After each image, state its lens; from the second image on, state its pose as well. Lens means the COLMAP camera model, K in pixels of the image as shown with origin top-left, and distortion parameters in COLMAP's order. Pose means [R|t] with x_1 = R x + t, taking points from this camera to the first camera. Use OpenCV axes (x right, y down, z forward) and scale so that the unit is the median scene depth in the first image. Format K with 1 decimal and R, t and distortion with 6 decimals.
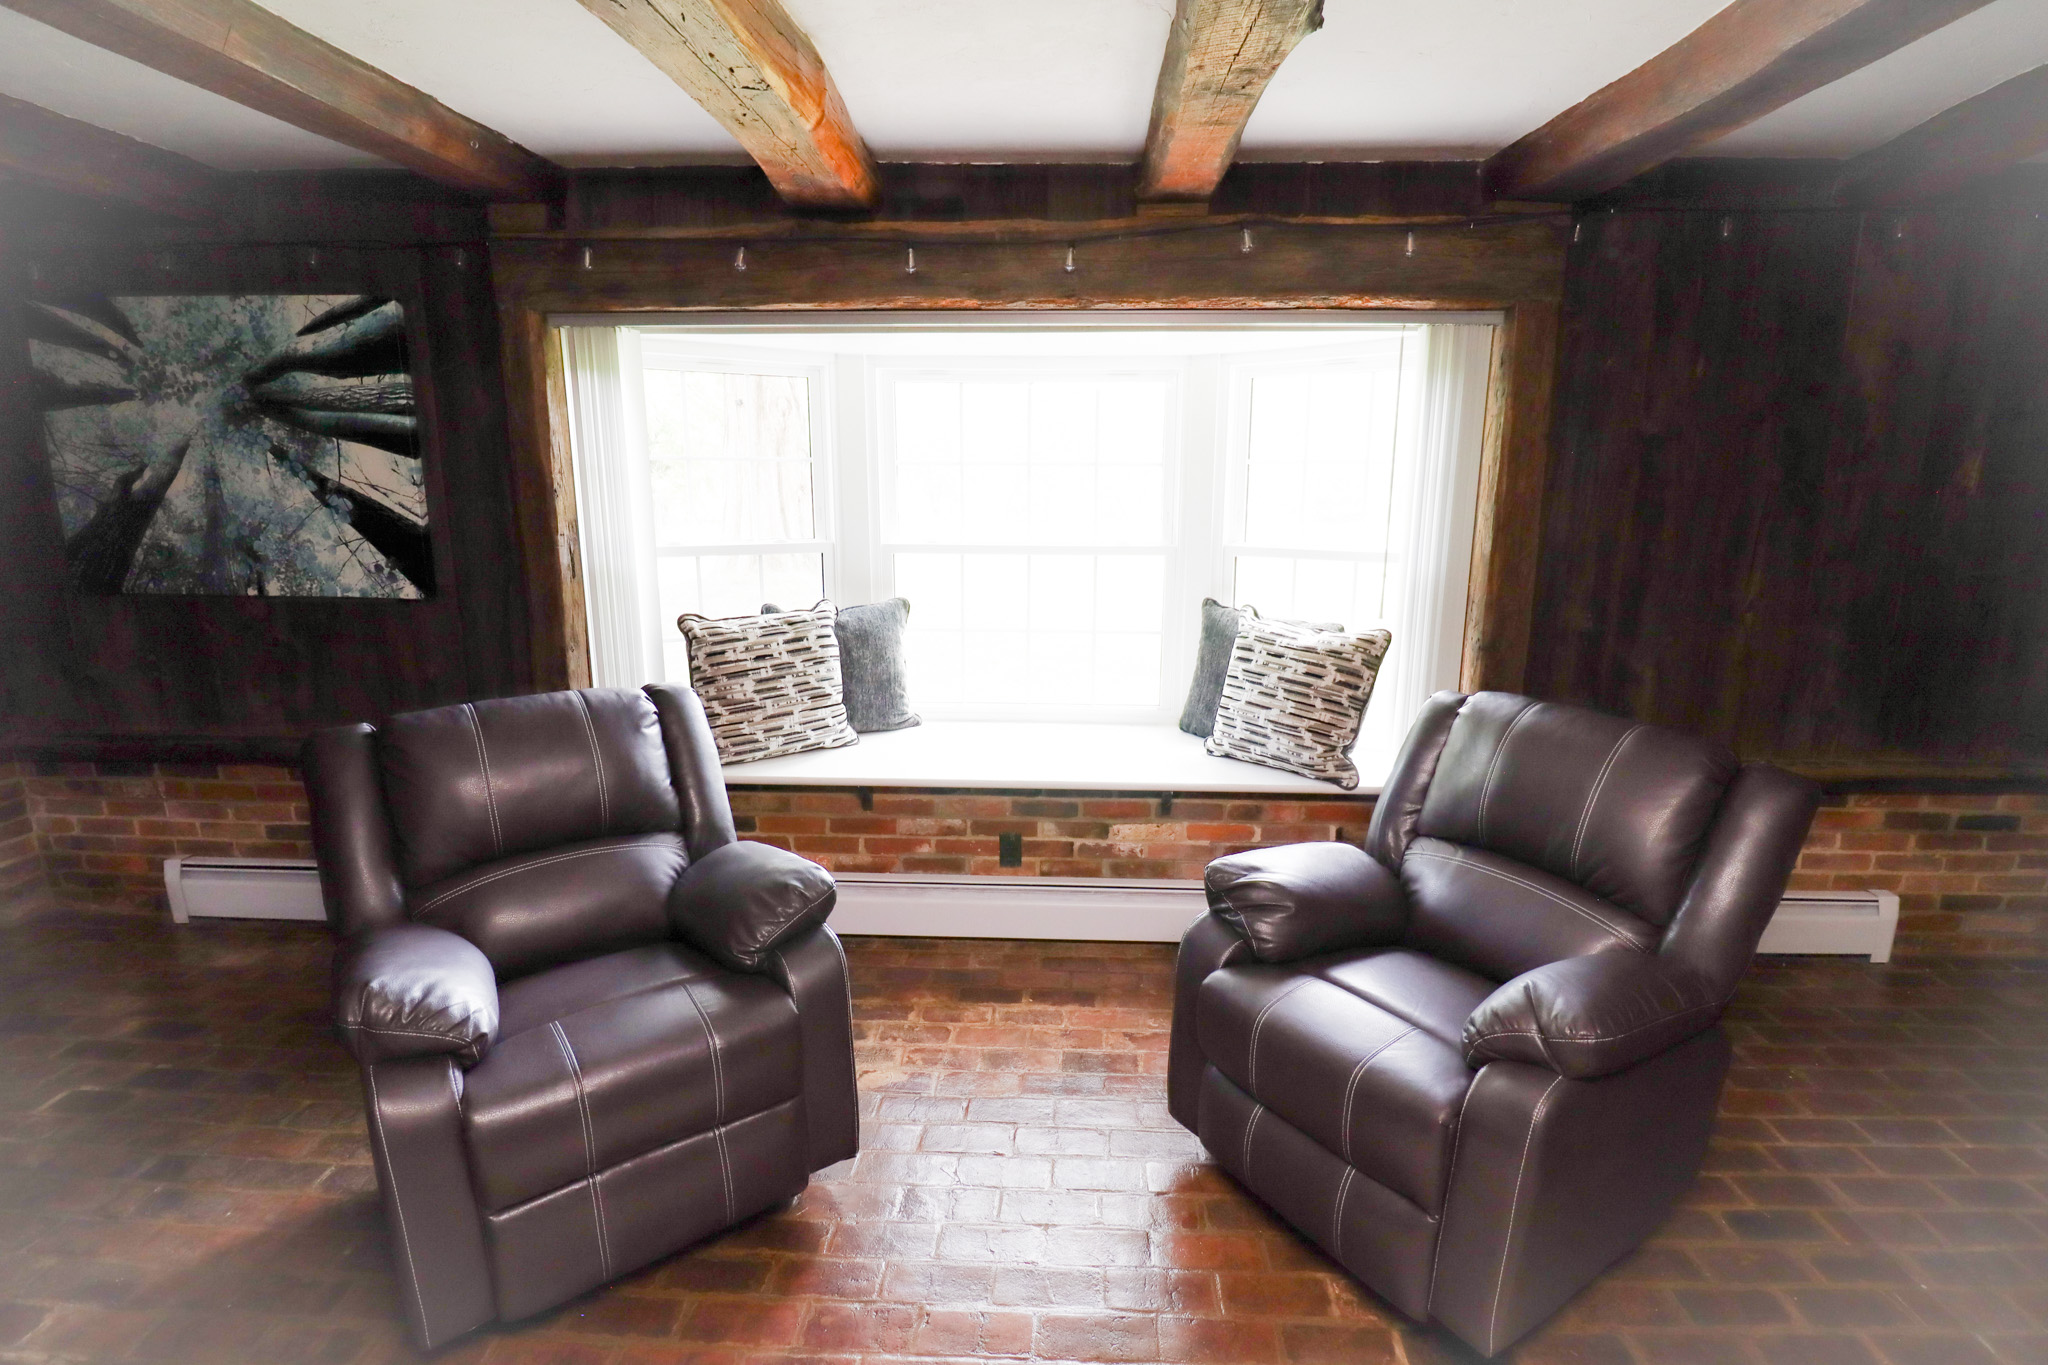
lens RADIAL K [[972.1, 0, 1030.8], [0, 972.1, 689.9], [0, 0, 1]] dist [-0.011106, -0.008592]
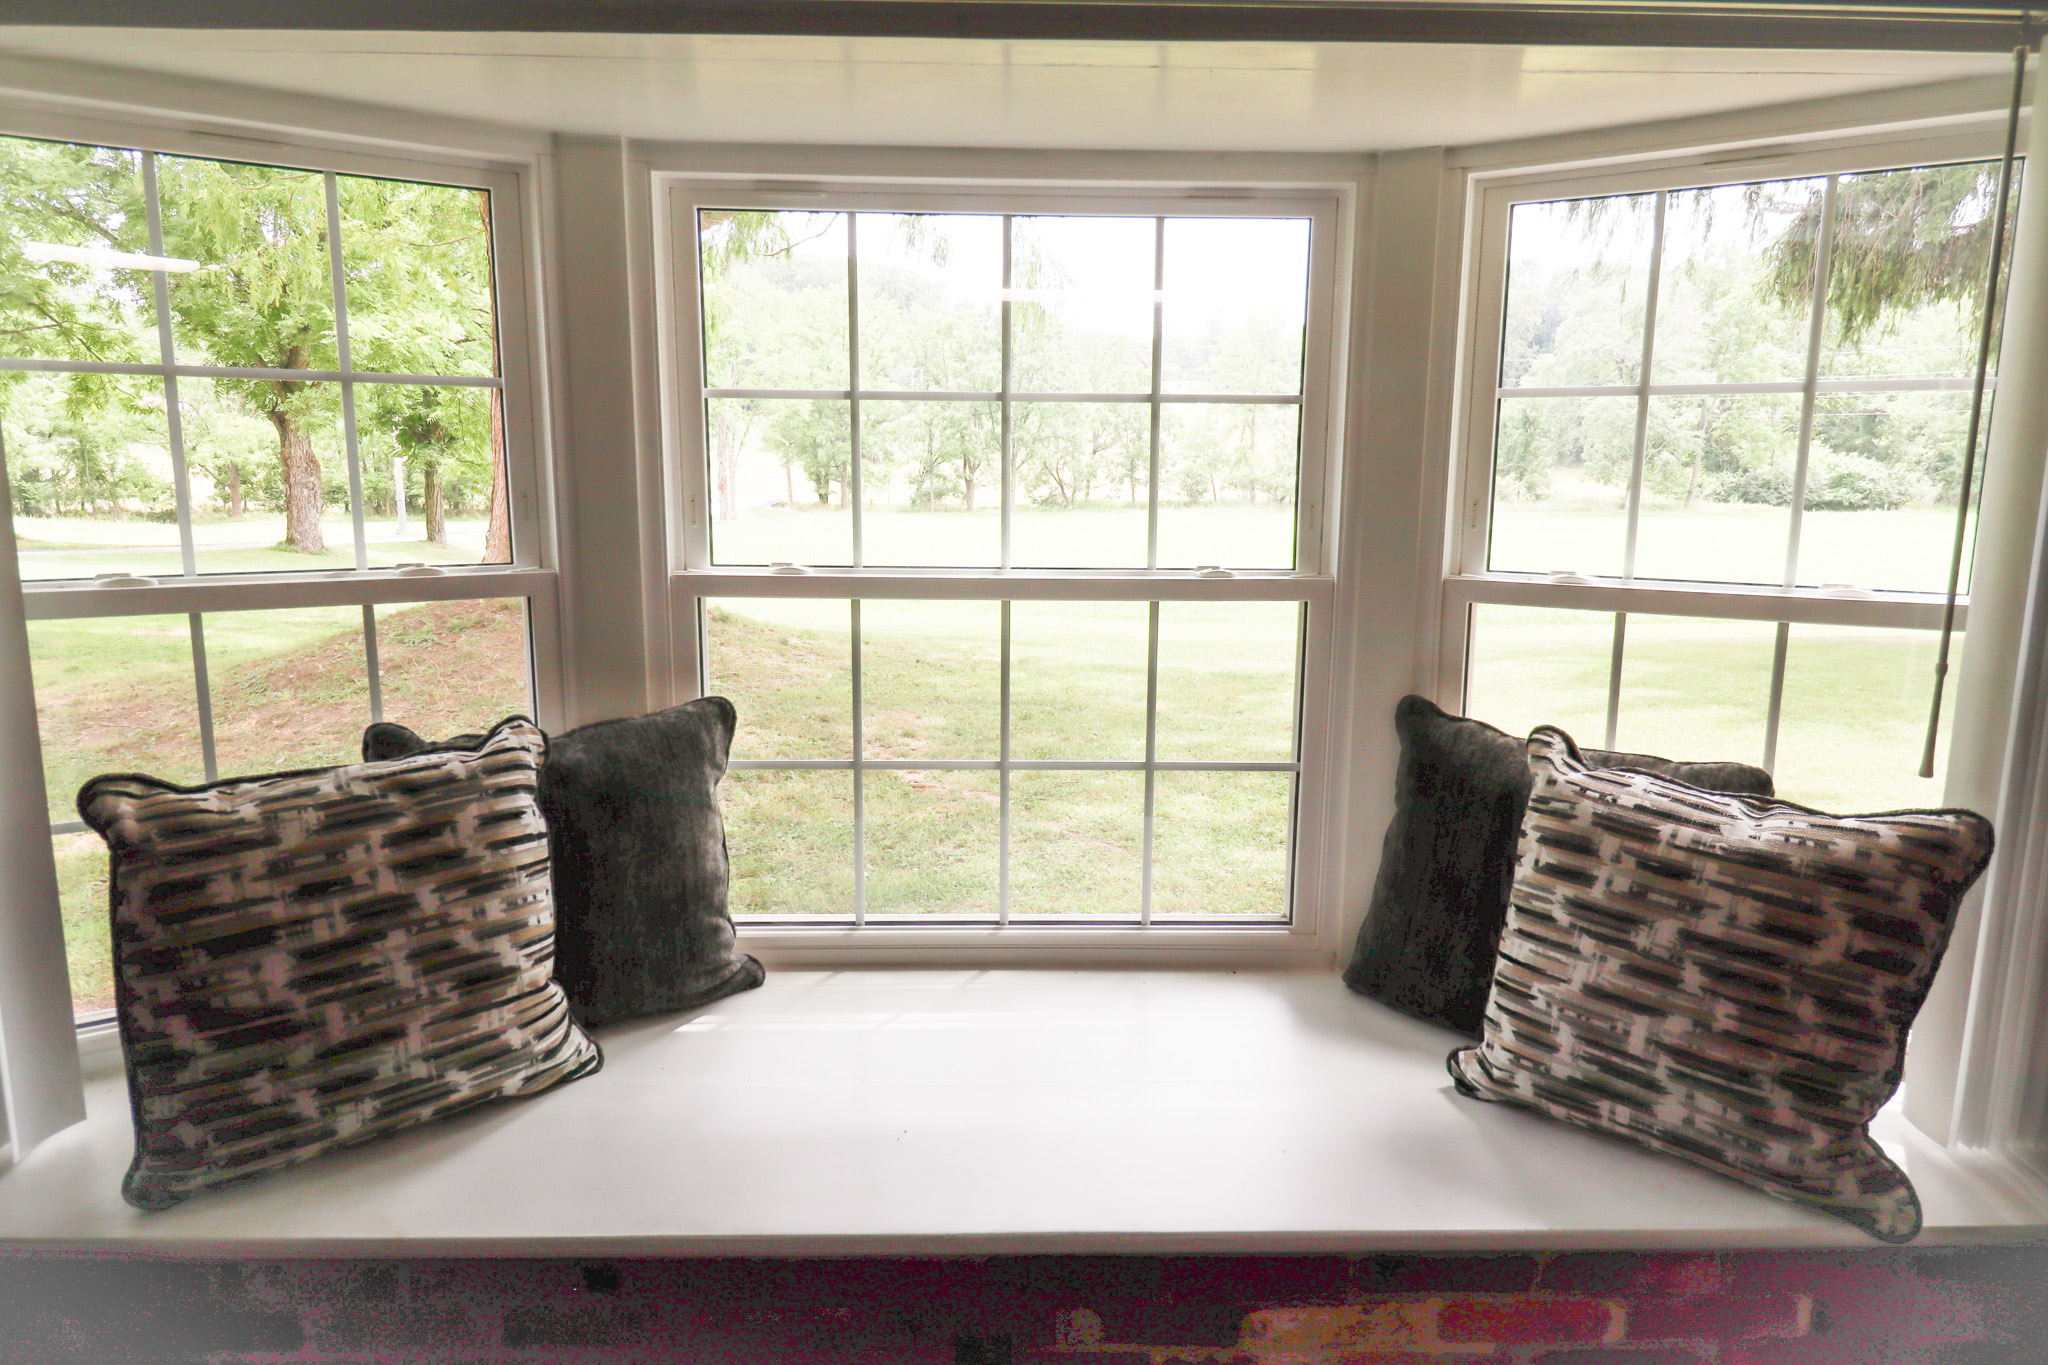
lens RADIAL K [[1304.2, 0, 1031.6], [0, 1304.2, 671.2], [0, 0, 1]] dist [0.001478, 0.000033]
pose [[0.997925, -0.006484, 0.064064, -0.033588], [0.009777, 0.998639, -0.051235, -0.088869], [-0.063645, 0.051755, 0.996630, 0.475939]]
